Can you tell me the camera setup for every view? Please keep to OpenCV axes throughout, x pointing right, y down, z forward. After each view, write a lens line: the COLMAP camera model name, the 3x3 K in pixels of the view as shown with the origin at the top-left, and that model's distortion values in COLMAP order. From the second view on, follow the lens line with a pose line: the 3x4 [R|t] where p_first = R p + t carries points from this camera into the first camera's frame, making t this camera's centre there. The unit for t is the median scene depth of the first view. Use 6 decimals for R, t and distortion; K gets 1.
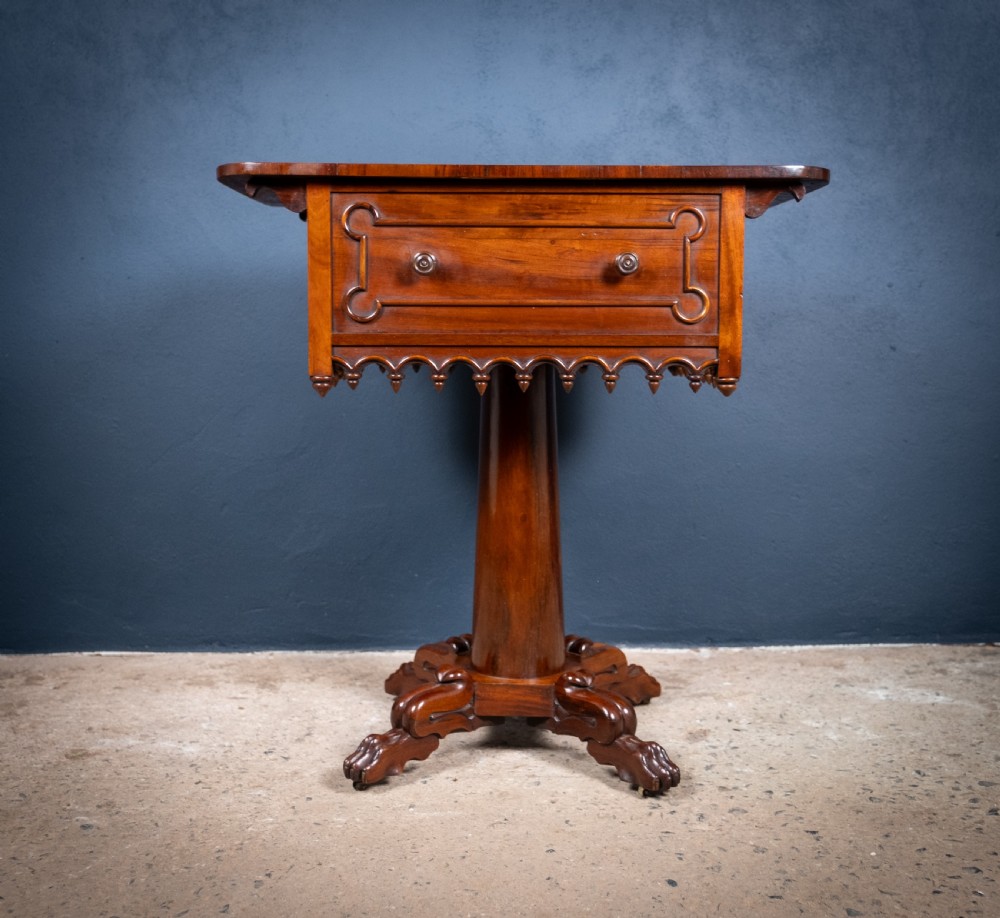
lens RADIAL K [[1310.5, 0, 509.2], [0, 1310.5, 423.4], [0, 0, 1]] dist [-0.026372, 0.000000]
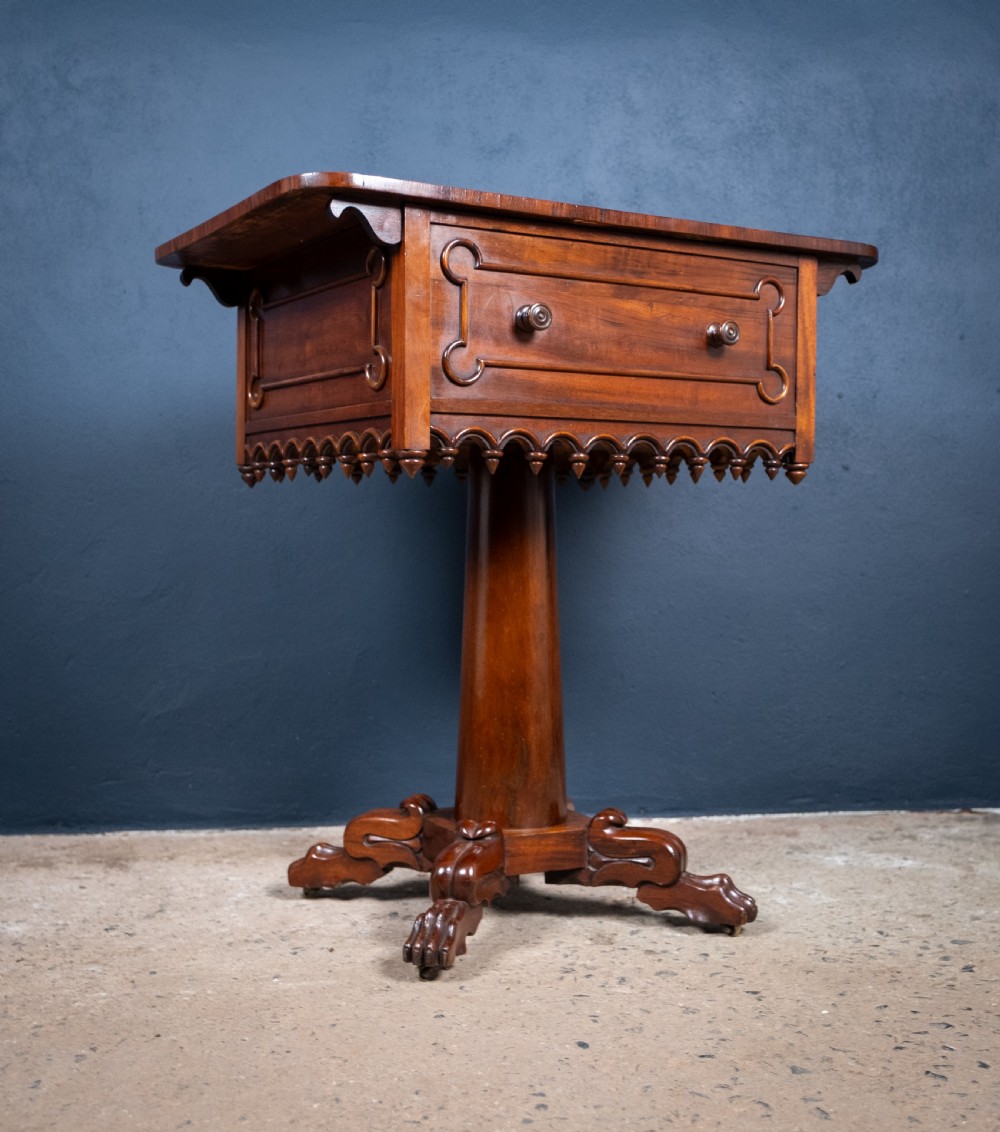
lens RADIAL K [[1482.8, 0, 498.5], [0, 1482.8, 571.6], [0, 0, 1]] dist [-0.004277, 0.000000]
pose [[0.999134, -0.010158, 0.040338, 0.025937], [0.012340, 0.998454, -0.054199, 0.073241], [-0.039725, 0.054650, 0.997715, 0.032401]]
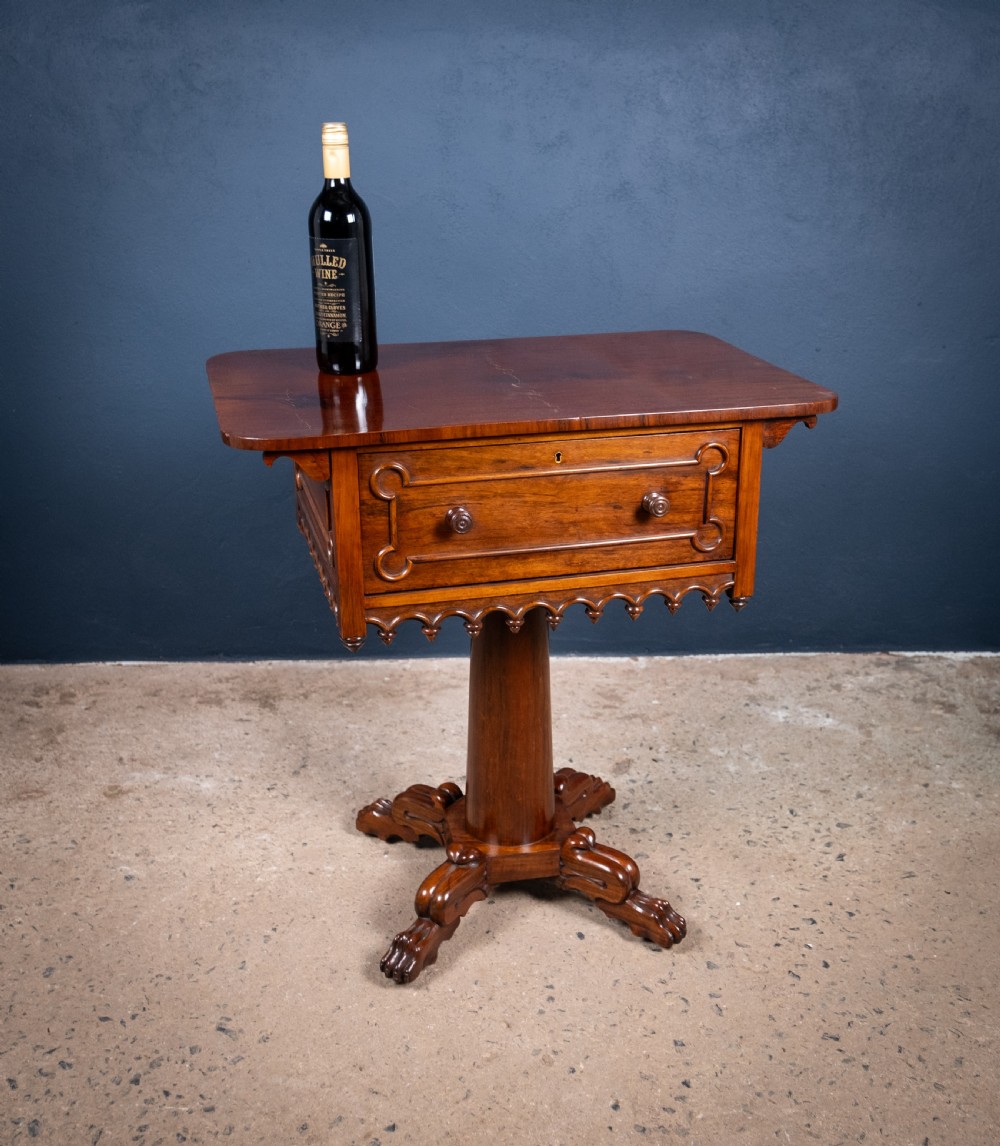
lens RADIAL K [[1318.6, 0, 557.0], [0, 1318.6, 570.8], [0, 0, 1]] dist [-0.016546, 0.000000]
pose [[0.999419, 0.001077, 0.034066, 0.039297], [-0.010269, 0.962574, 0.270824, -0.264628], [-0.032499, -0.271017, 0.962026, -0.133849]]
